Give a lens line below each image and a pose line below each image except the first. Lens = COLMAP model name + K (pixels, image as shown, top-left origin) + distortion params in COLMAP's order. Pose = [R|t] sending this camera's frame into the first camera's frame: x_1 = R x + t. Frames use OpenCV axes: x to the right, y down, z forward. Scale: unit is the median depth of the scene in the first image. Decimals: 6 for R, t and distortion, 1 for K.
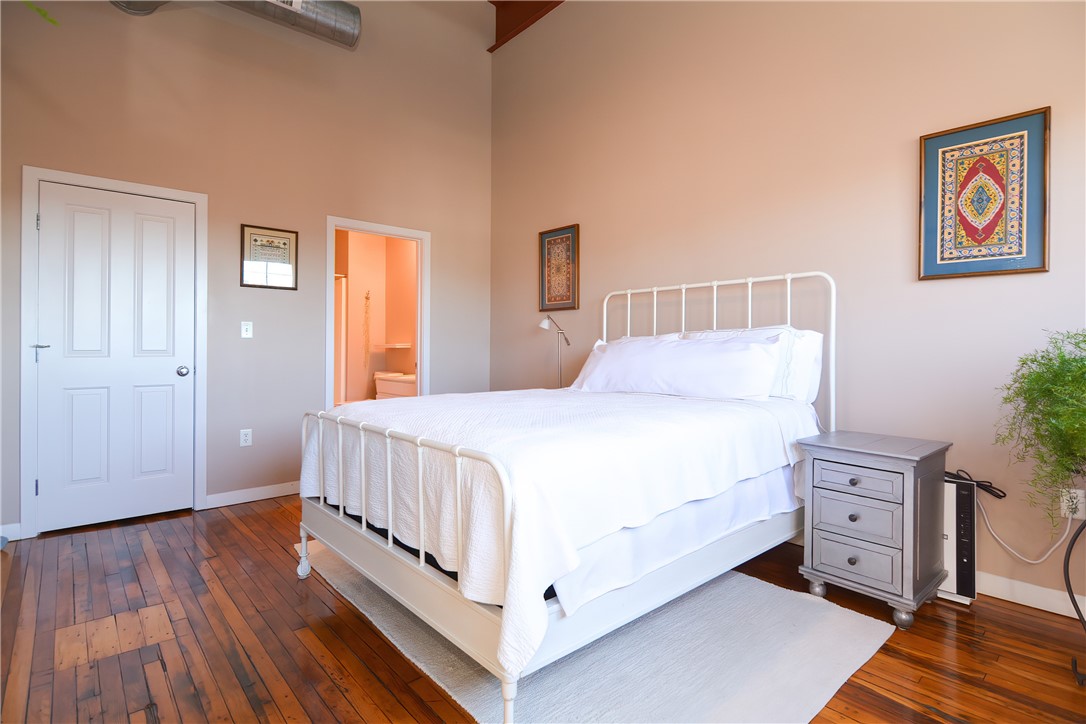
lens RADIAL K [[545.8, 0, 540.8], [0, 545.8, 340.9], [0, 0, 1]] dist [0.001305, -0.012359]
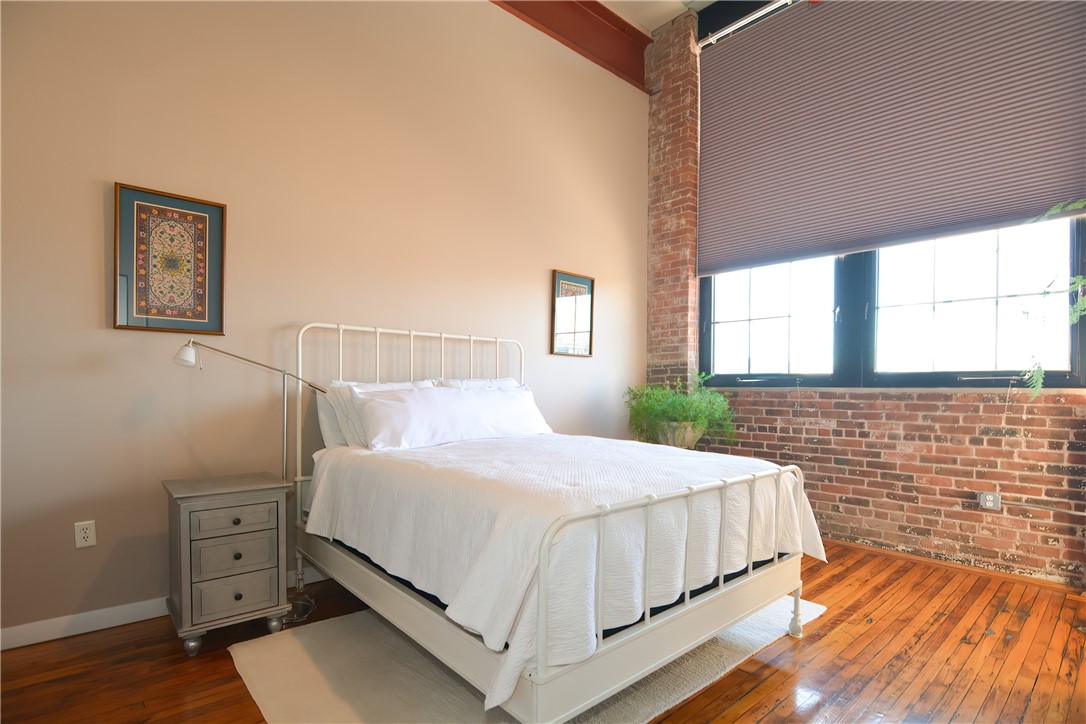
lens RADIAL K [[535.1, 0, 546.0], [0, 535.1, 405.0], [0, 0, 1]] dist [-0.003240, -0.012386]
pose [[-0.017100, -0.029845, 0.999408, -0.569663], [-0.023948, 0.999280, 0.029432, -0.001982], [-0.999567, -0.023431, -0.017803, 0.599545]]
